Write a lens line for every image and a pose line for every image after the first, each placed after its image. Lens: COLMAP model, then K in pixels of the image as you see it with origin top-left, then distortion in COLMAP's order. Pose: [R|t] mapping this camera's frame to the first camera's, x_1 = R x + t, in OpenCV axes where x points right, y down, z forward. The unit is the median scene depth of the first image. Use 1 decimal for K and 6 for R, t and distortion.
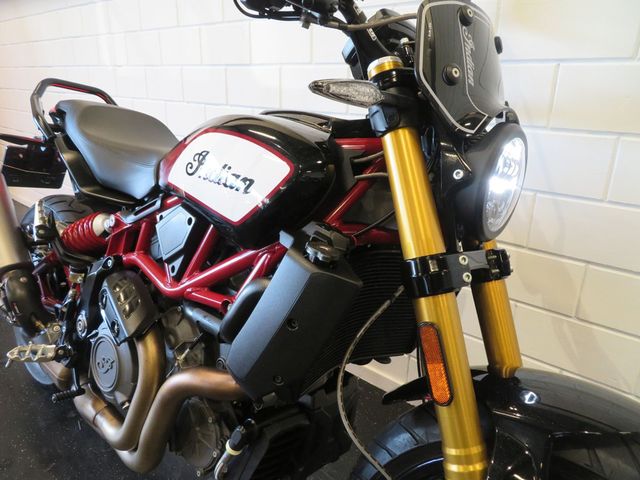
lens RADIAL K [[457.6, 0, 313.6], [0, 457.6, 240.9], [0, 0, 1]] dist [-0.000195, -0.010054]
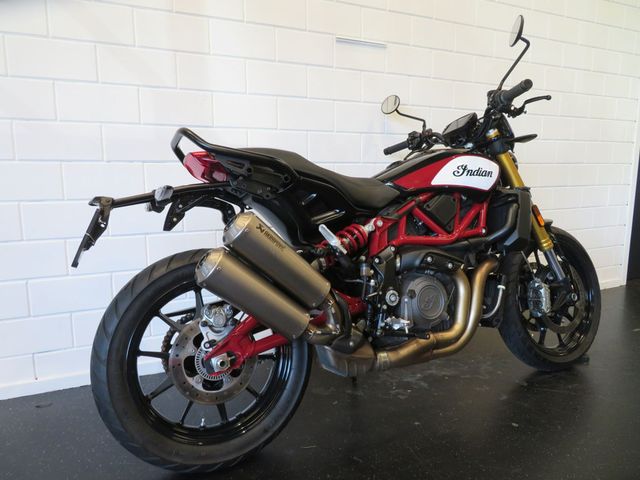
lens RADIAL K [[457.6, 0, 317.0], [0, 457.6, 238.2], [0, 0, 1]] dist [-0.000195, -0.010054]
pose [[0.379689, -0.161385, 0.910929, -2.767106], [0.313962, 0.948706, 0.037214, -0.173179], [-0.870209, 0.271867, 0.410882, 0.858223]]
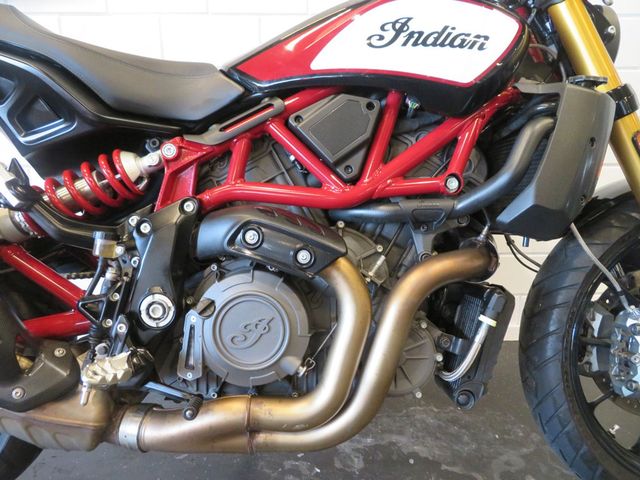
lens RADIAL K [[457.6, 0, 315.3], [0, 457.6, 239.8], [0, 0, 1]] dist [-0.000195, -0.010054]
pose [[0.733784, -0.187471, 0.653005, -1.121890], [0.239780, 0.970783, 0.009261, 0.199870], [-0.635662, 0.149782, 0.757297, 0.510255]]
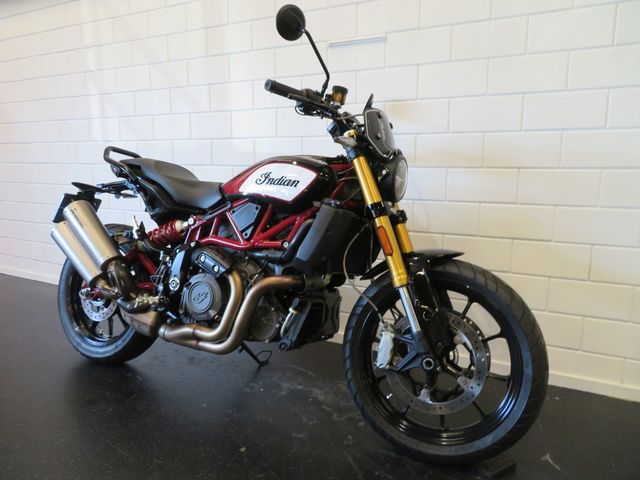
lens RADIAL K [[457.6, 0, 320.7], [0, 457.6, 241.3], [0, 0, 1]] dist [-0.000195, -0.010054]
pose [[0.969083, -0.056434, 0.240195, -0.568463], [0.094334, 0.984276, -0.149339, 0.496388], [-0.227991, 0.167381, 0.959168, -1.129184]]
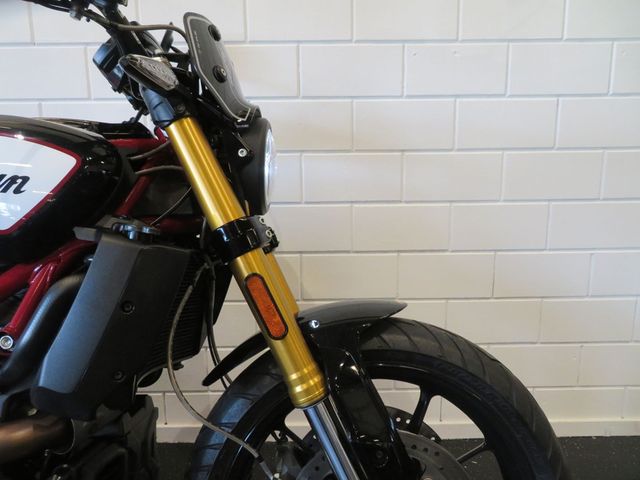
lens RADIAL K [[457.6, 0, 319.3], [0, 457.6, 240.6], [0, 0, 1]] dist [-0.000195, -0.010054]
pose [[0.746304, -0.139752, 0.650768, -0.288878], [0.236573, 0.969563, -0.063089, 0.168112], [-0.622144, 0.201038, 0.756651, 0.001525]]
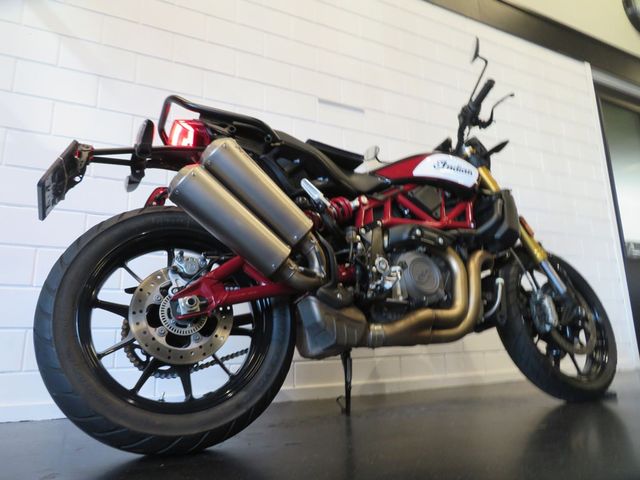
lens RADIAL K [[457.6, 0, 316.2], [0, 457.6, 235.3], [0, 0, 1]] dist [-0.000195, -0.010054]
pose [[0.364175, 0.170373, 0.915614, -2.665773], [0.336014, 0.892873, -0.299787, 0.651468], [-0.868603, 0.416834, 0.267914, 1.166671]]
